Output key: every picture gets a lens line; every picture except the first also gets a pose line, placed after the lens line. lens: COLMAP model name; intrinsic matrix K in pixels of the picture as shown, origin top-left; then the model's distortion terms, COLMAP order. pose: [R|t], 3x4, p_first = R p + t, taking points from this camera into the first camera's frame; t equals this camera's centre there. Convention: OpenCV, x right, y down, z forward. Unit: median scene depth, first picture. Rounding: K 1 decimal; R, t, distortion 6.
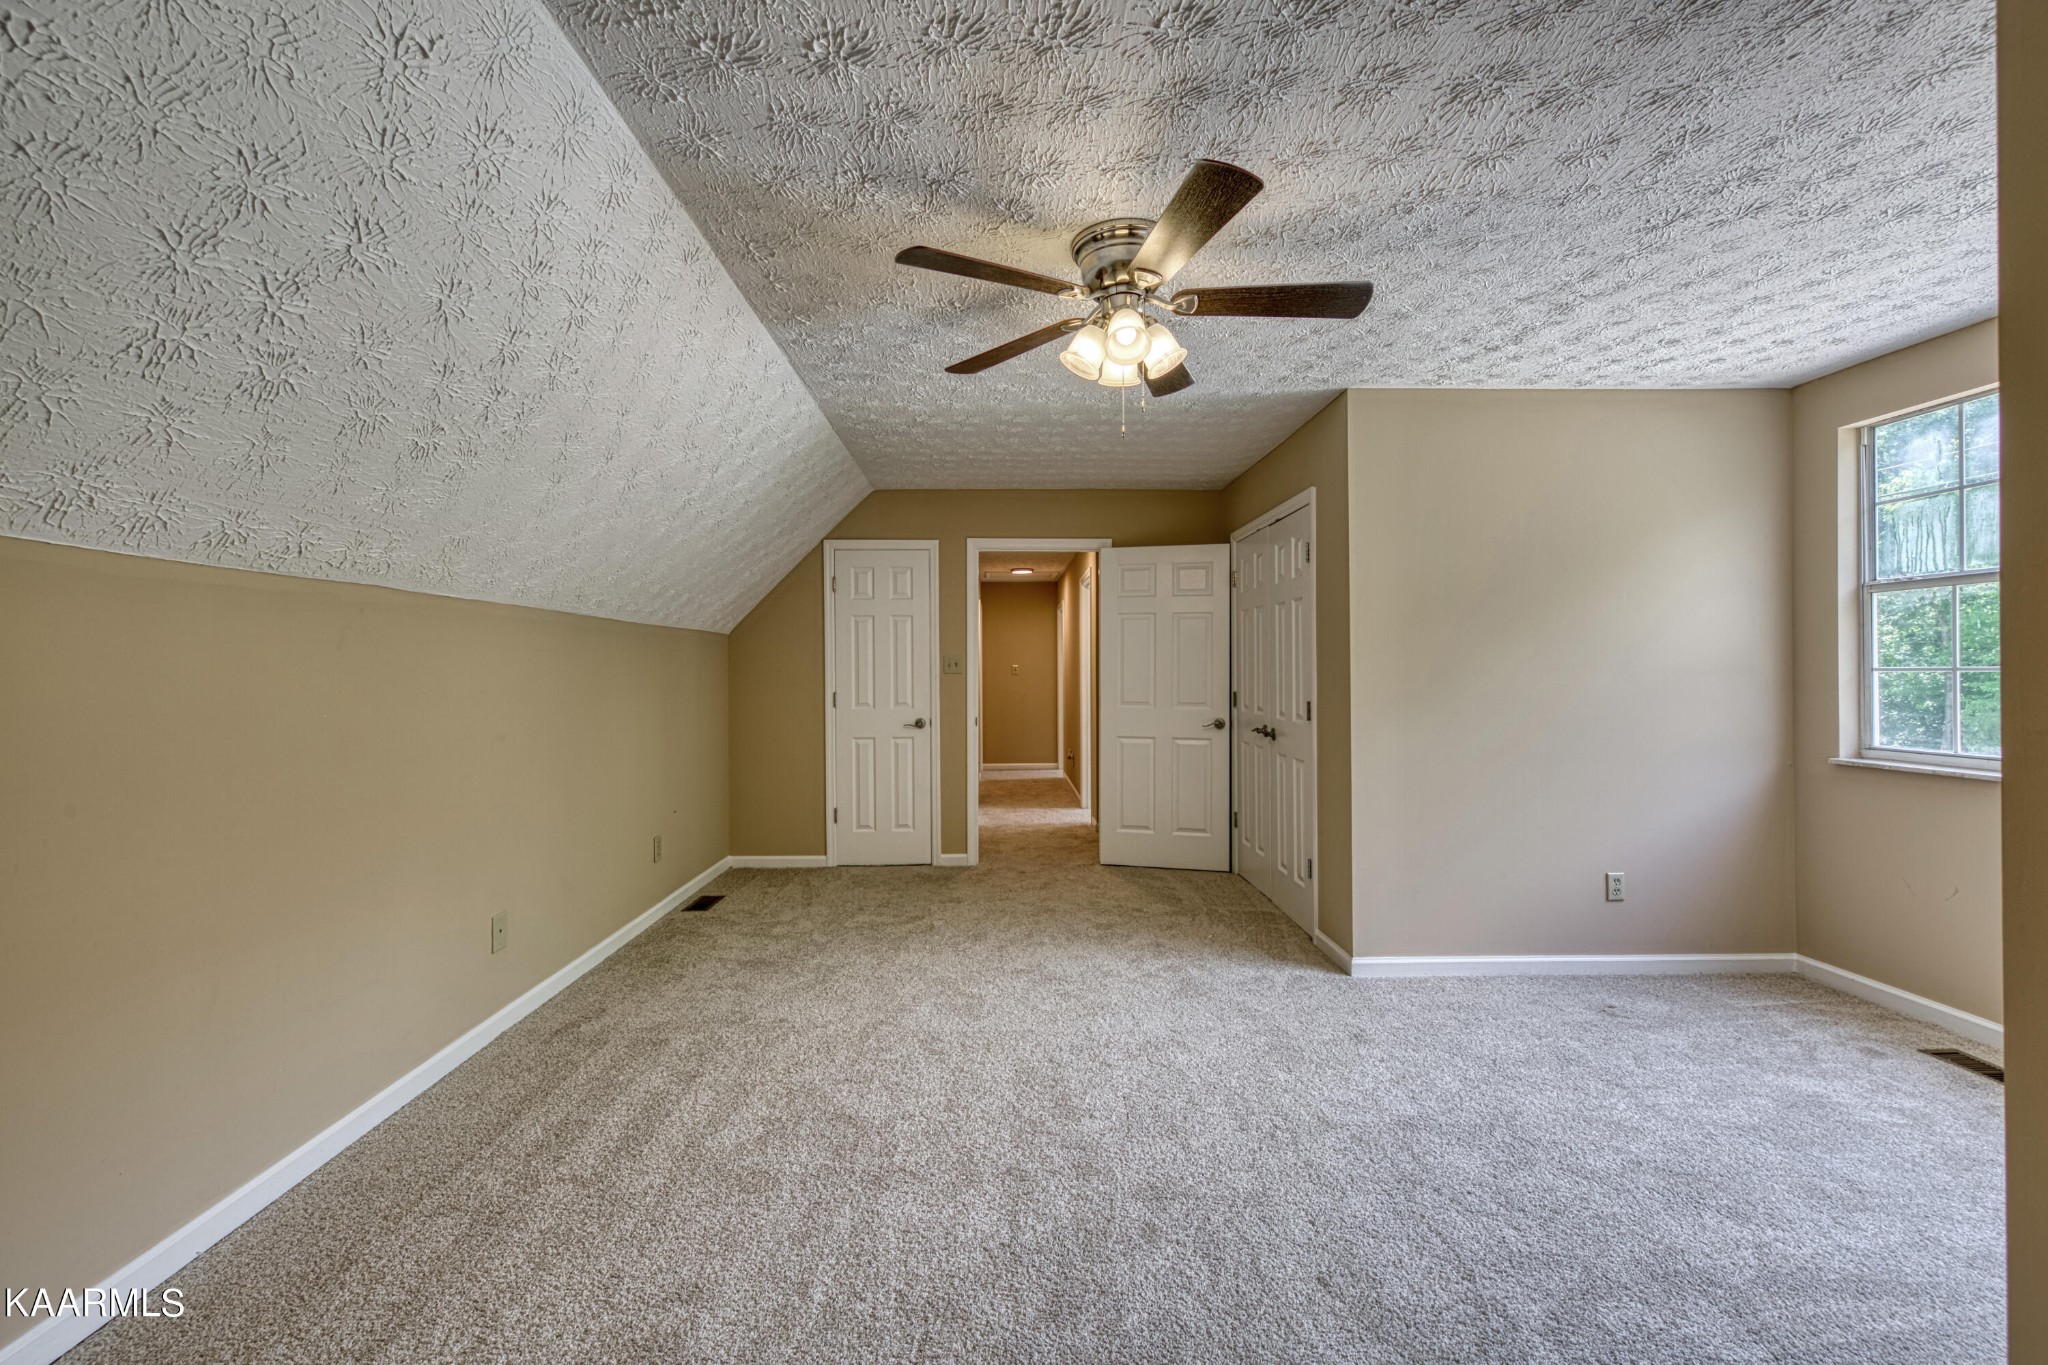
lens RADIAL K [[779.5, 0, 1020.0], [0, 779.5, 672.1], [0, 0, 1]] dist [0.009078, -0.000567]
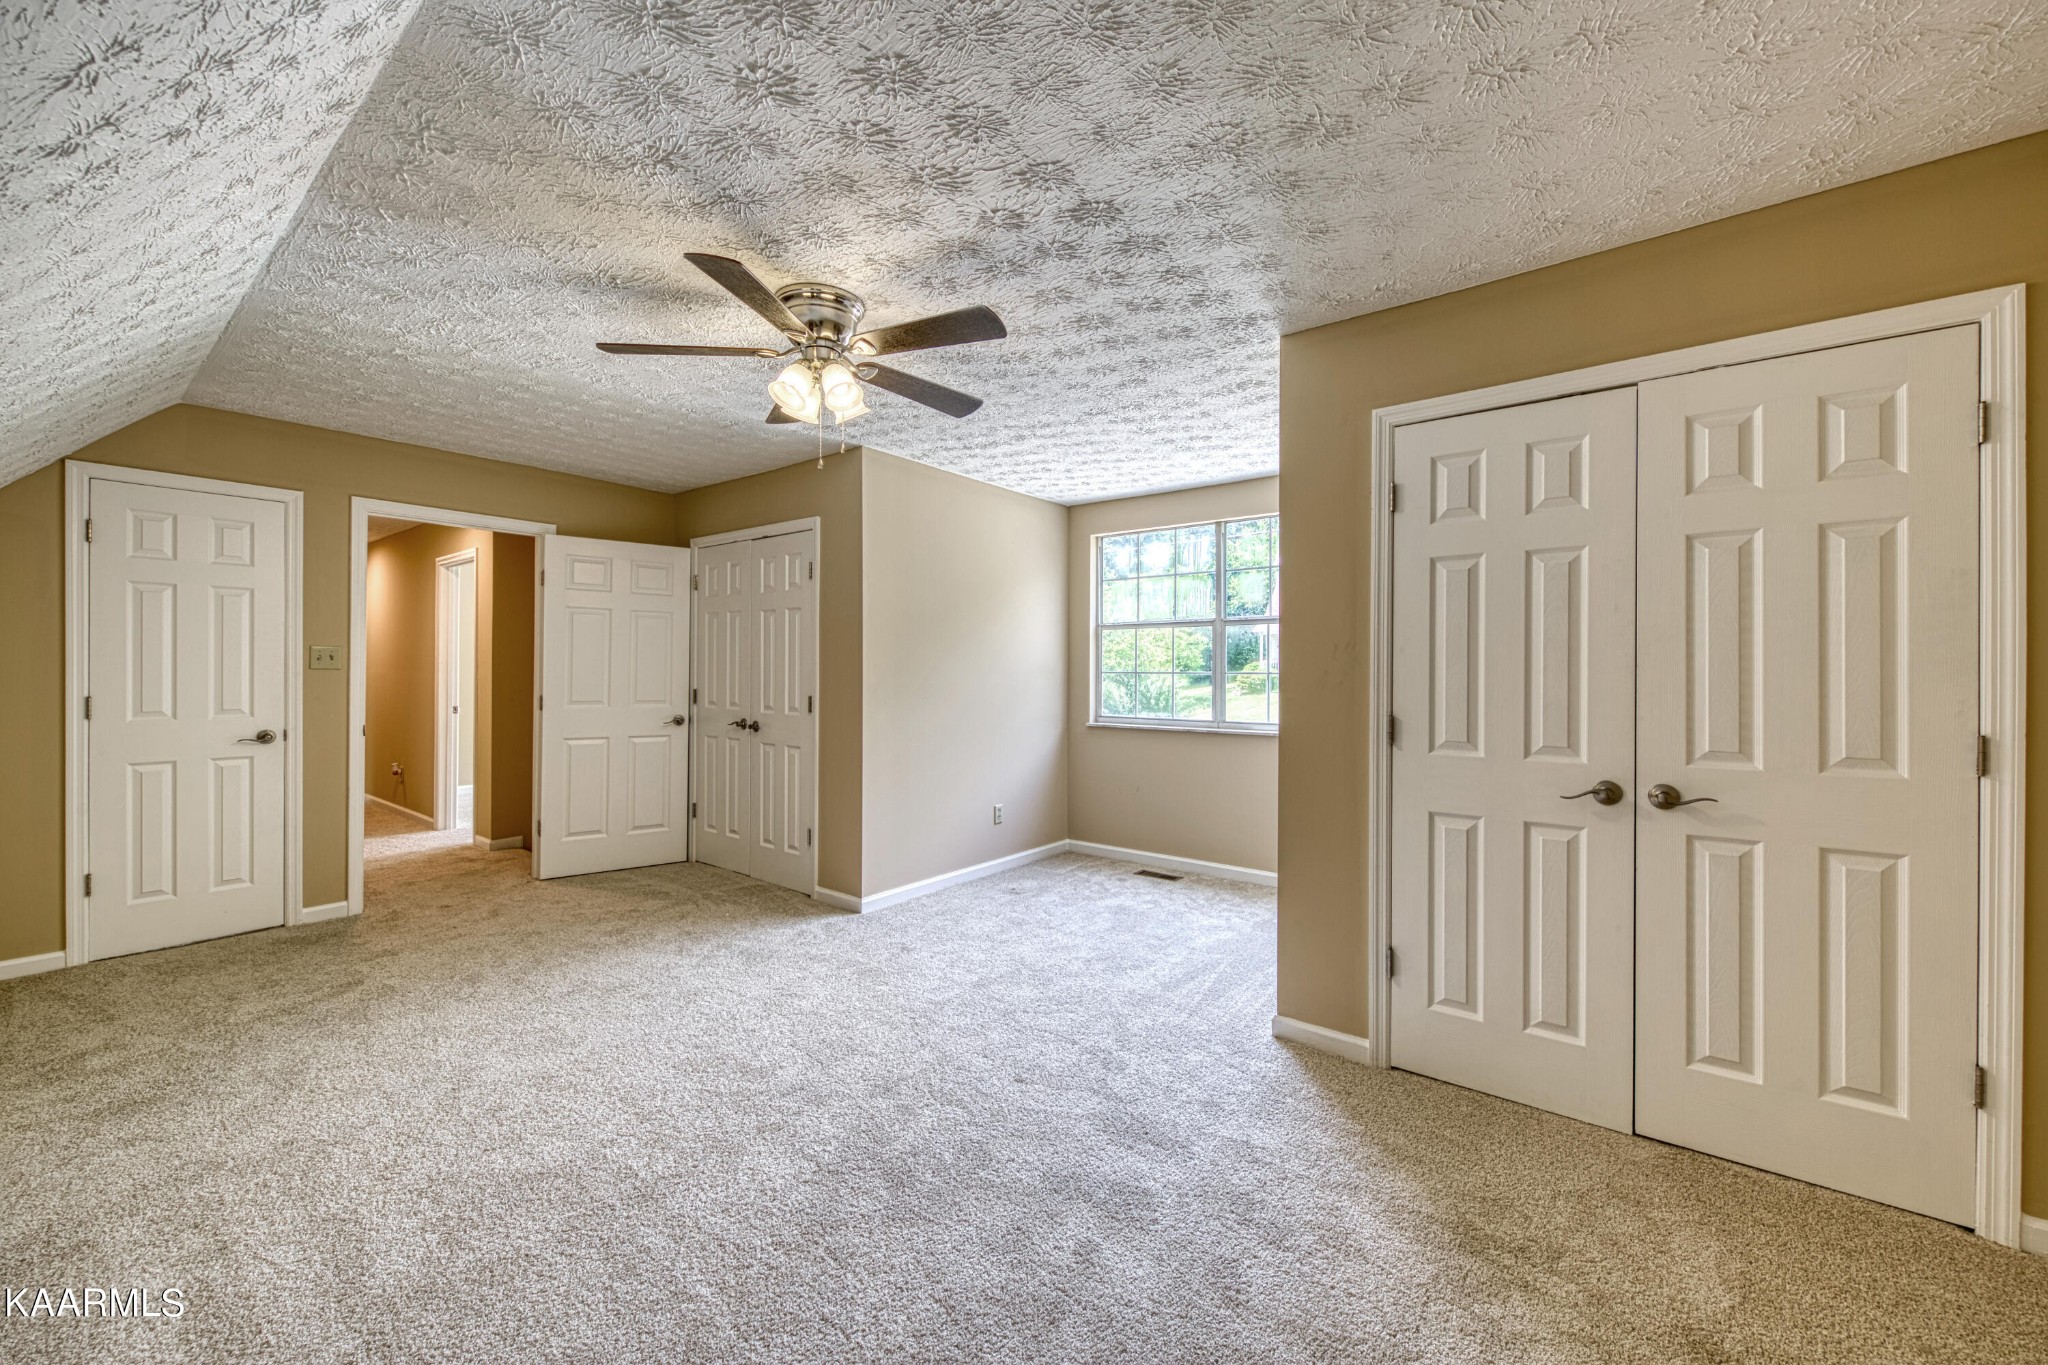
lens RADIAL K [[718.3, 0, 1020.0], [0, 718.3, 671.1], [0, 0, 1]] dist [0.001168, -0.000402]
pose [[0.674558, 0.008003, 0.738178, -0.267017], [-0.007993, 0.999962, -0.003536, 0.001185], [-0.738178, -0.003515, 0.674596, 0.033596]]
